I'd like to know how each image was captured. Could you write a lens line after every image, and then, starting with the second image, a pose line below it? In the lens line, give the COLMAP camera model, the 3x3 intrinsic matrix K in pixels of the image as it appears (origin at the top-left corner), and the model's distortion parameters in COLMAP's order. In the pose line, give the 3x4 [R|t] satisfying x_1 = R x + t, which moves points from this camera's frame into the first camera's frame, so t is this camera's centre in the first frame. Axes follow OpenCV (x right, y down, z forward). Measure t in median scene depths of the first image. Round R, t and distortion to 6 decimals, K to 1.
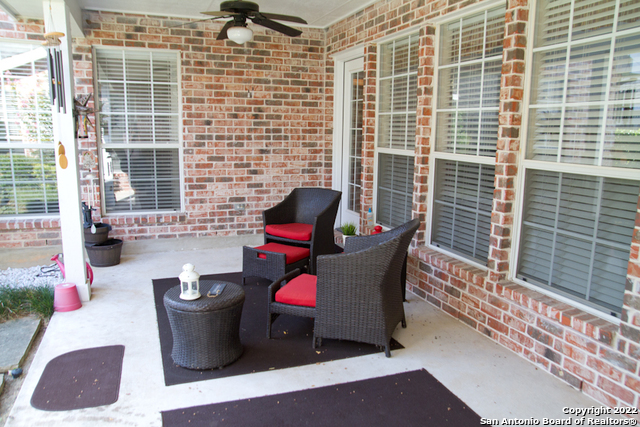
lens RADIAL K [[507.7, 0, 320.6], [0, 507.7, 215.8], [0, 0, 1]] dist [-0.097983, 0.064488]
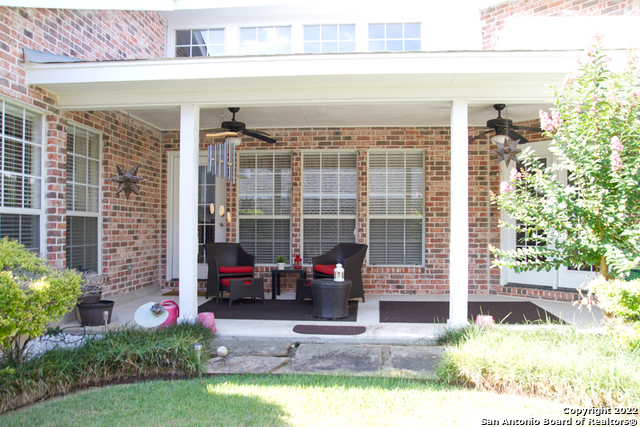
lens RADIAL K [[507.7, 0, 322.5], [0, 507.7, 213.8], [0, 0, 1]] dist [-0.097983, 0.064488]
pose [[0.419850, 0.007758, 0.907560, -1.086728], [0.155542, 0.984554, -0.080372, 0.025375], [-0.894166, 0.174908, 0.412158, 0.095917]]
